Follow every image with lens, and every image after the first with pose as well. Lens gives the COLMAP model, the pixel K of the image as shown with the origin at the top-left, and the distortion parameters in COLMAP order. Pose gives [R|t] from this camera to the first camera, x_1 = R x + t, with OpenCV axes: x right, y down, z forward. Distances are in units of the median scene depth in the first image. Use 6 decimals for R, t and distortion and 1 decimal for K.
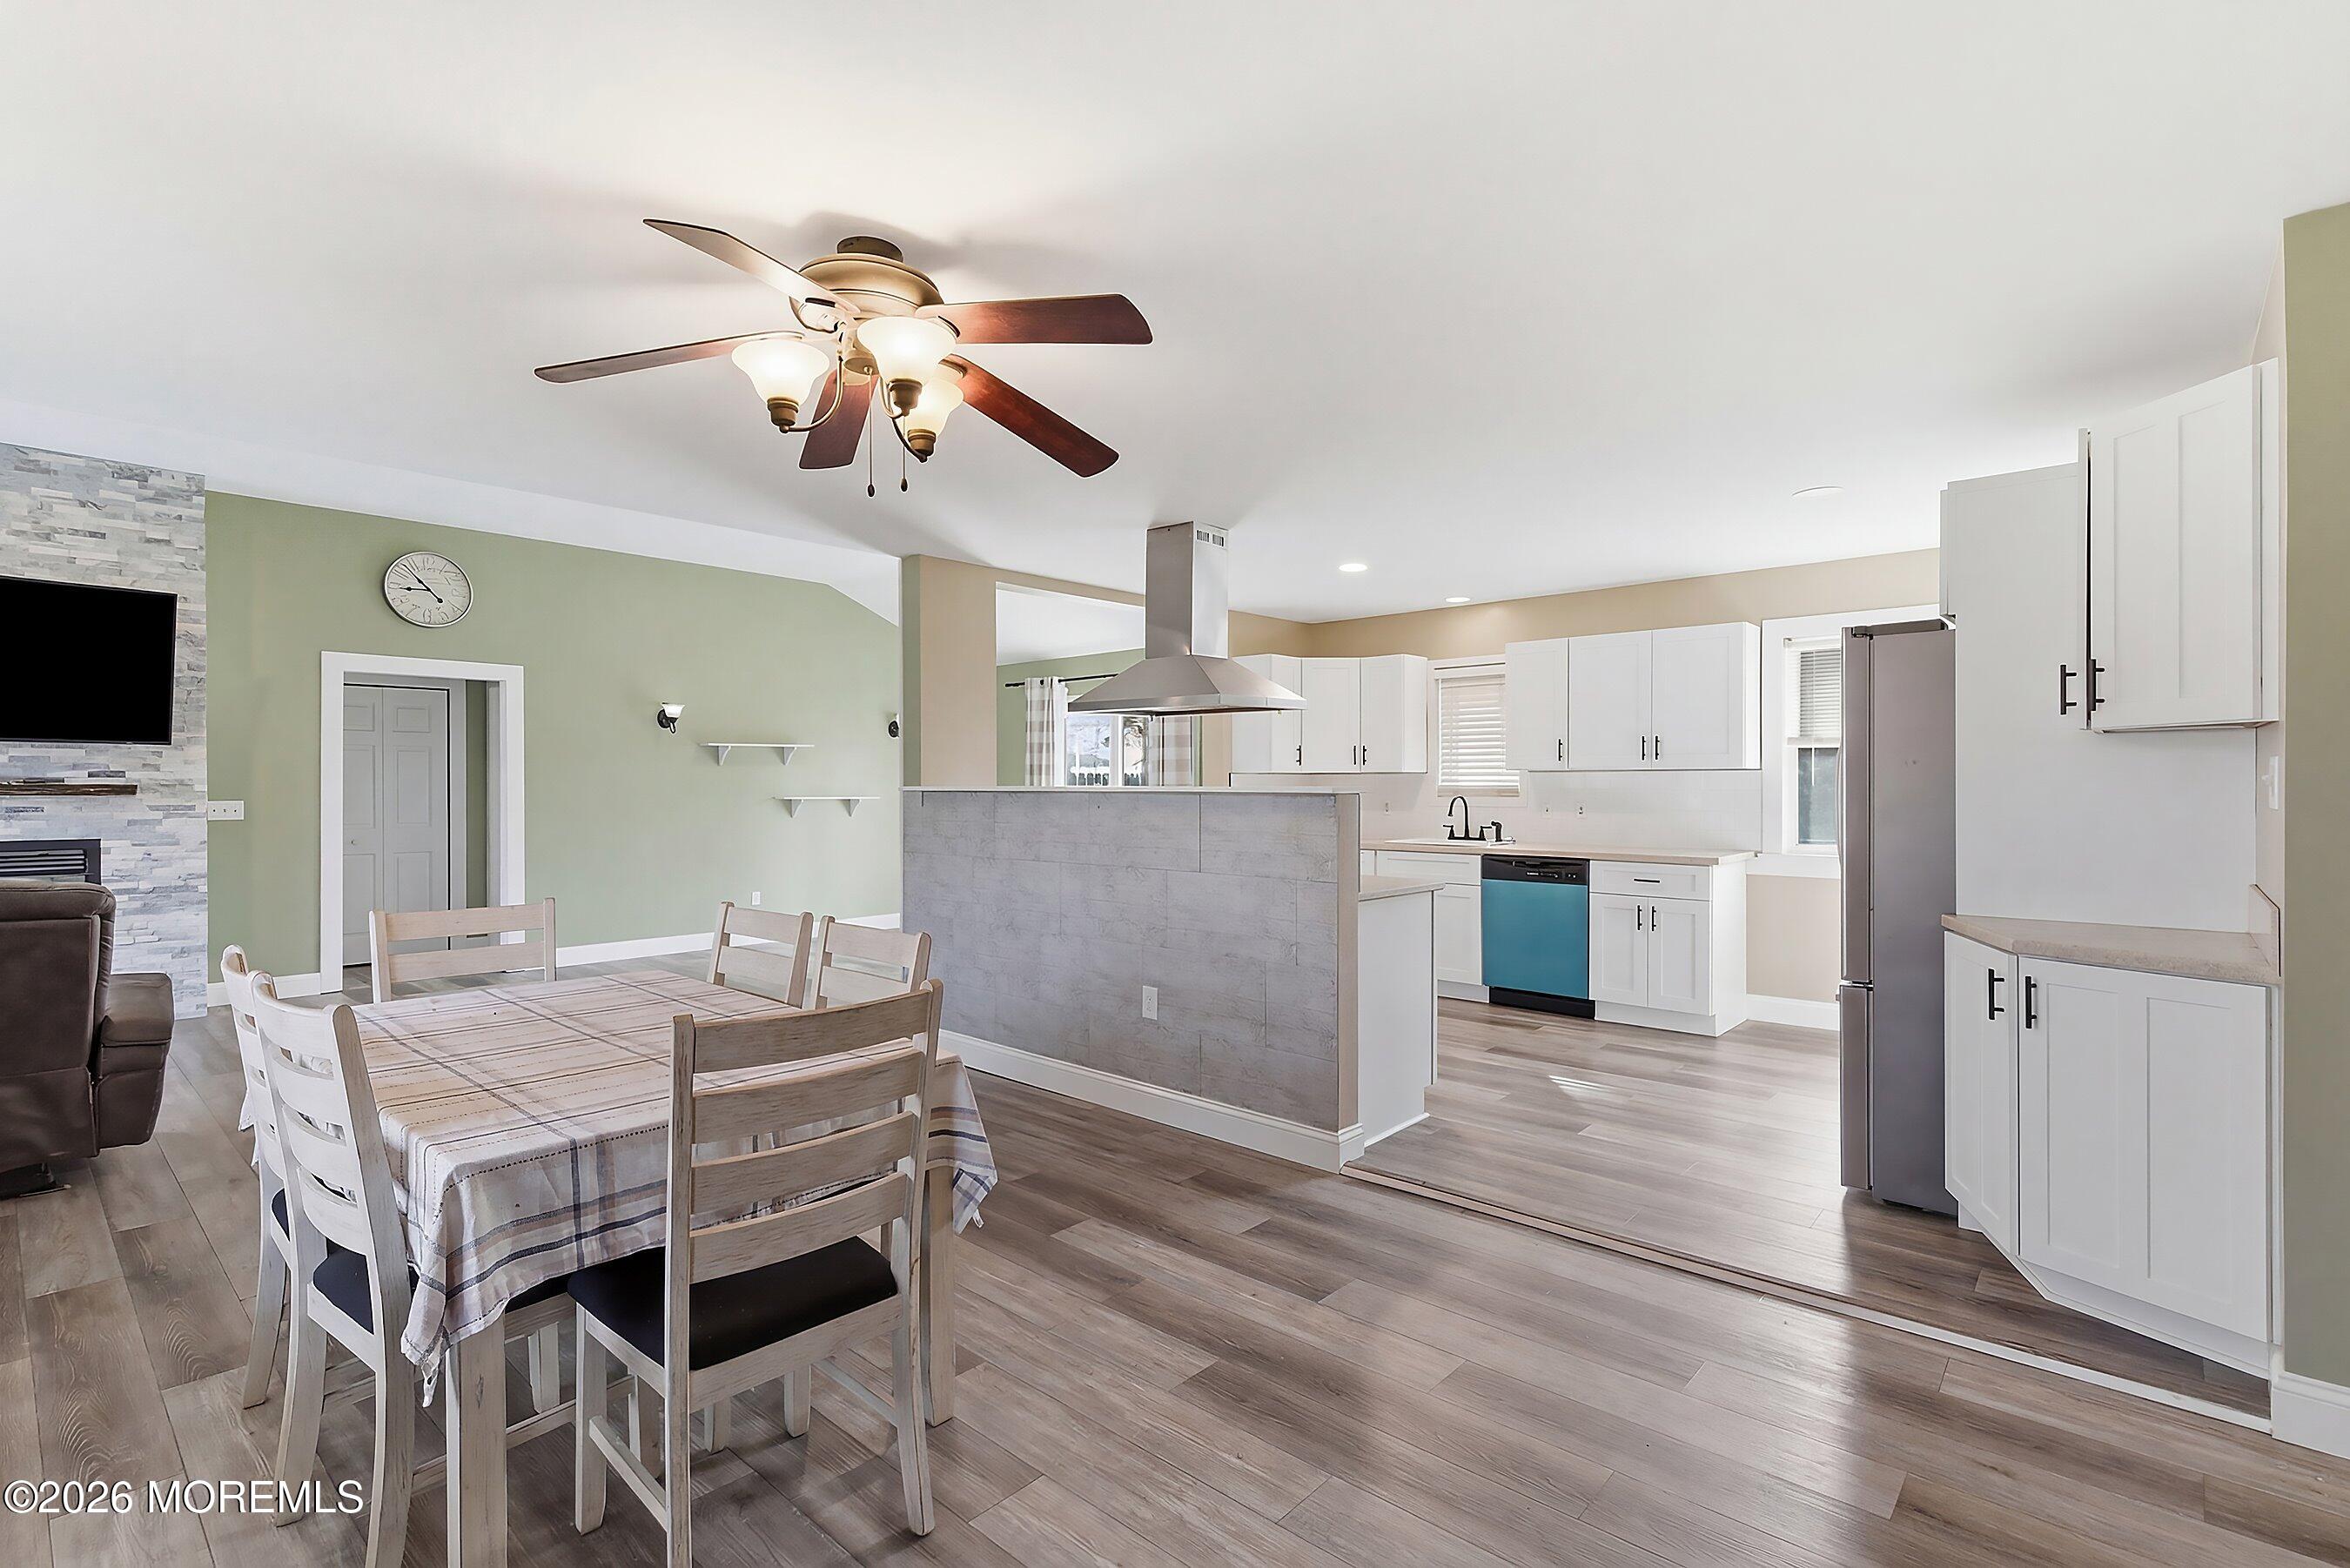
lens RADIAL K [[1074.8, 0, 1170.8], [0, 1074.8, 791.4], [0, 0, 1]] dist [0.014498, -0.000261]
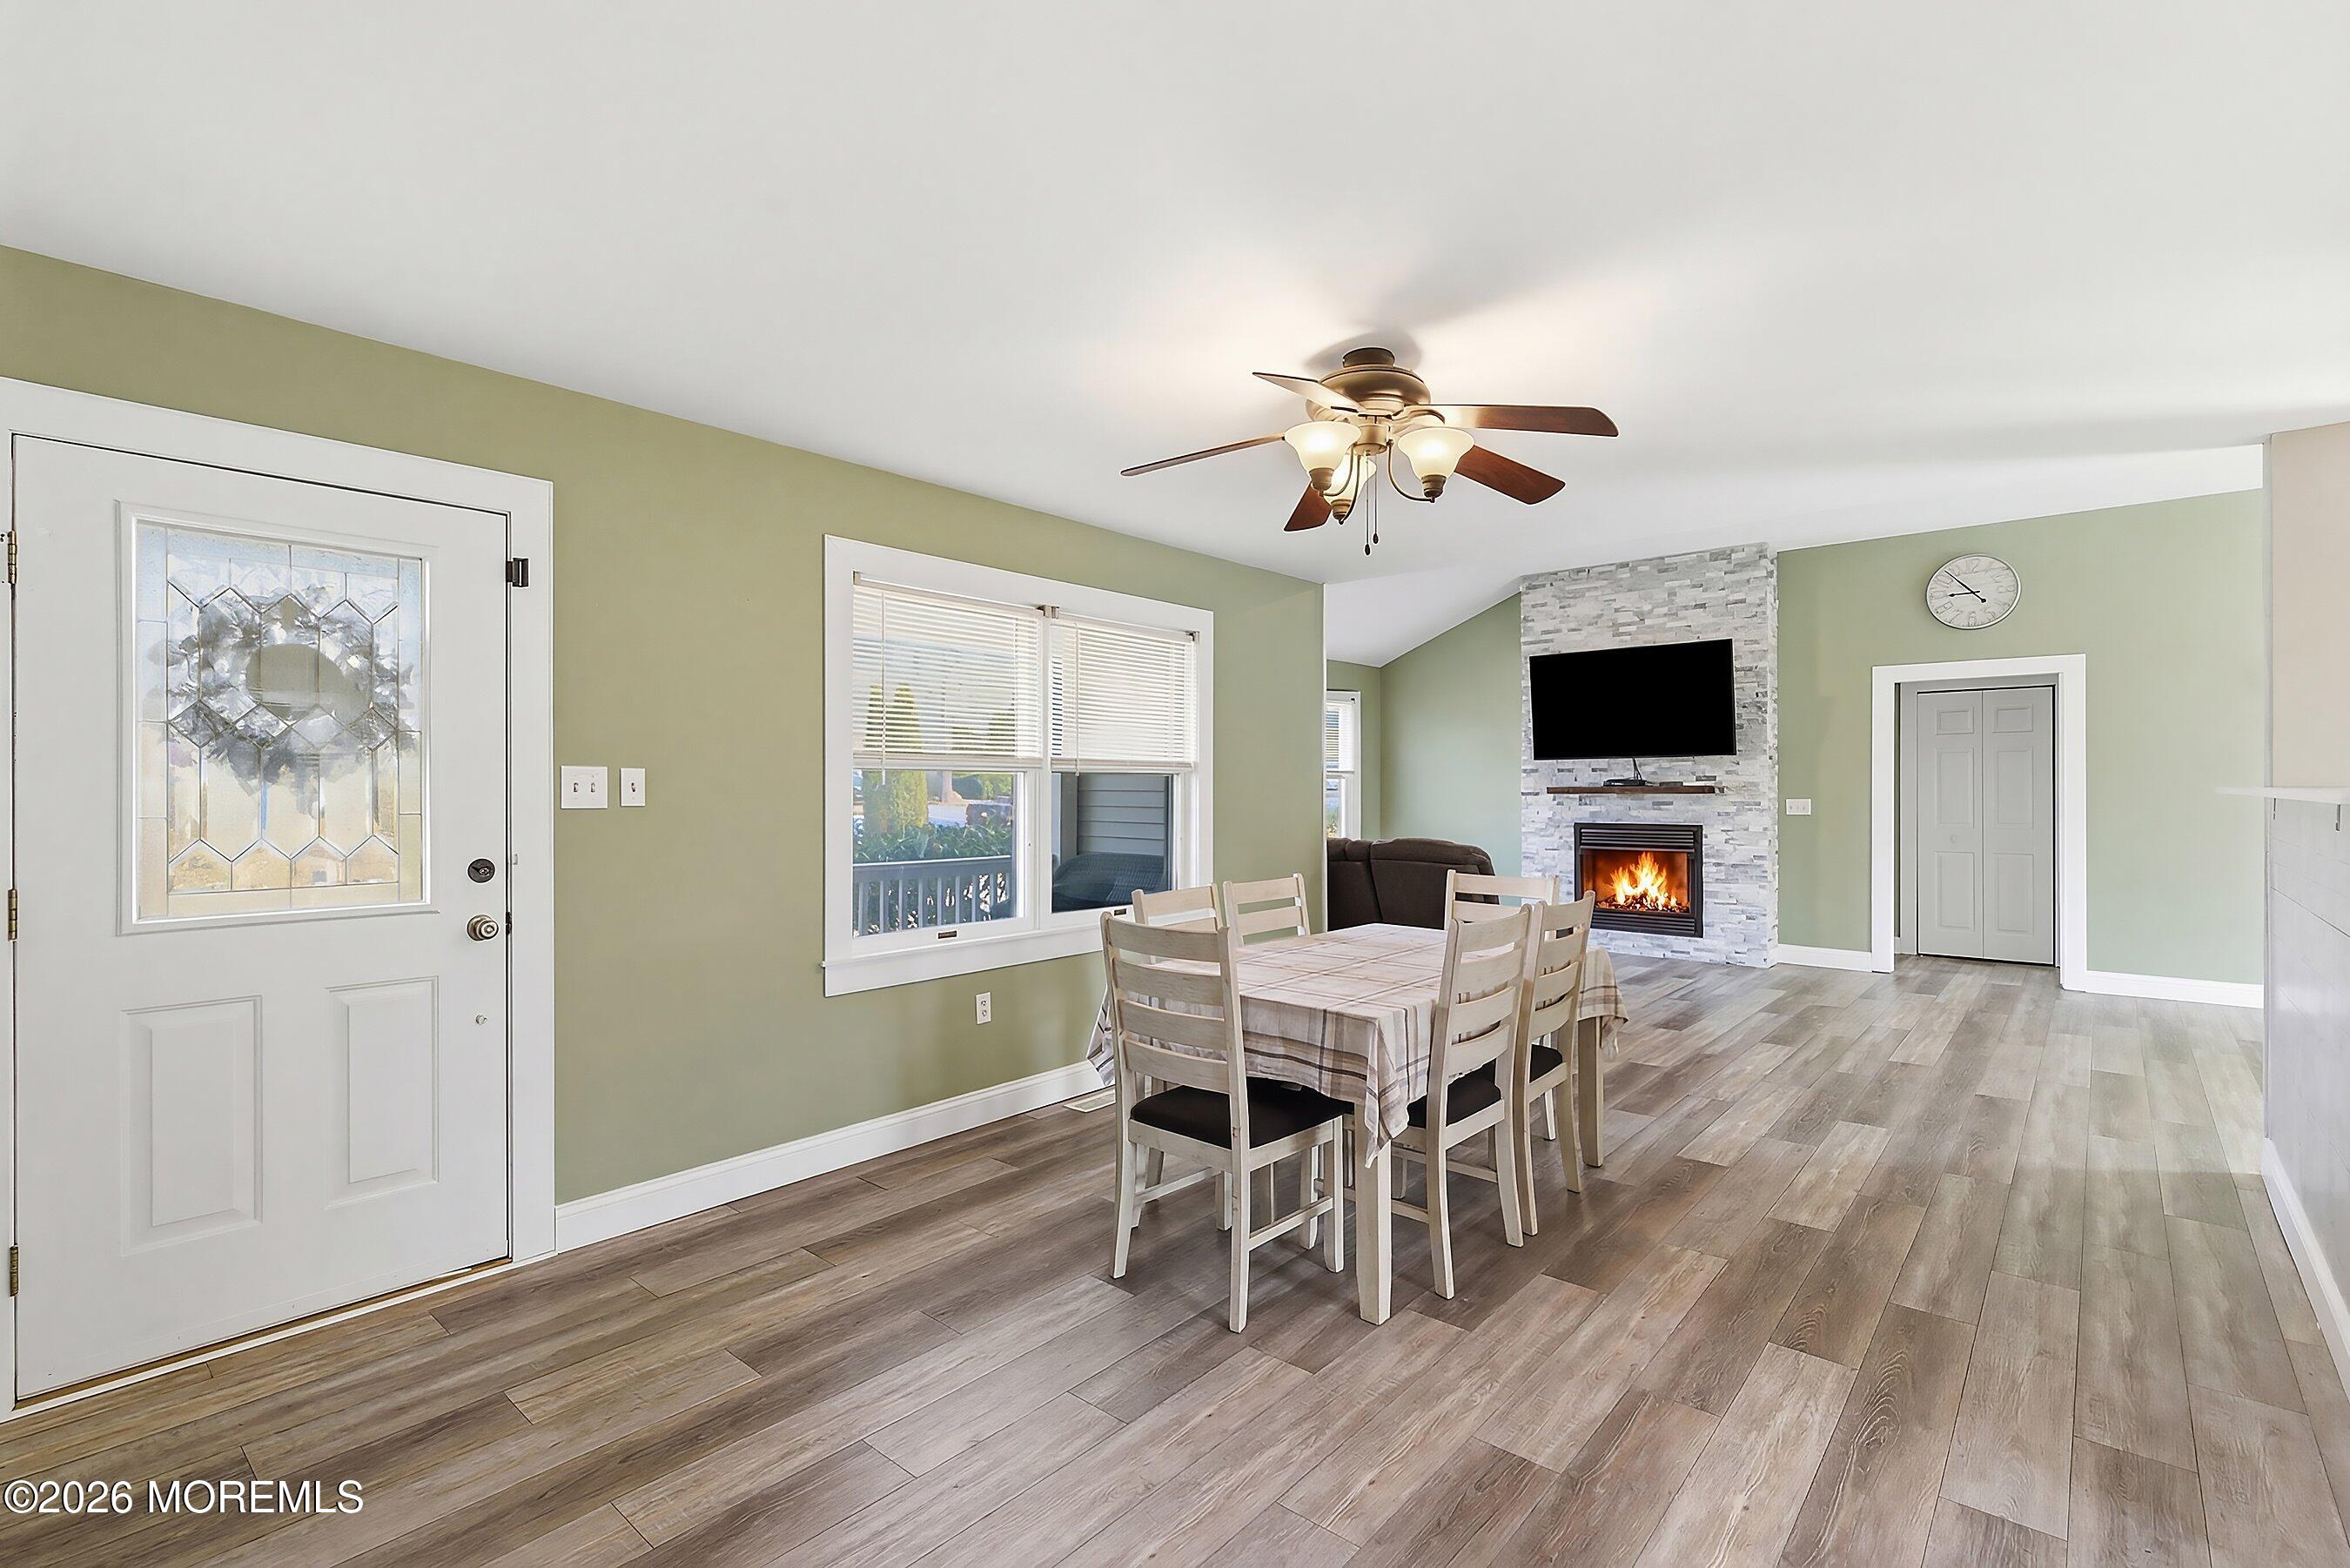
lens RADIAL K [[1074.8, 0, 1170.4], [0, 1074.8, 778.6], [0, 0, 1]] dist [0.014498, -0.000261]
pose [[0.011743, -0.013414, -0.999841, 0.373404], [-0.014408, 0.999804, -0.013583, 0.012853], [0.999827, 0.014565, 0.011548, 0.307457]]
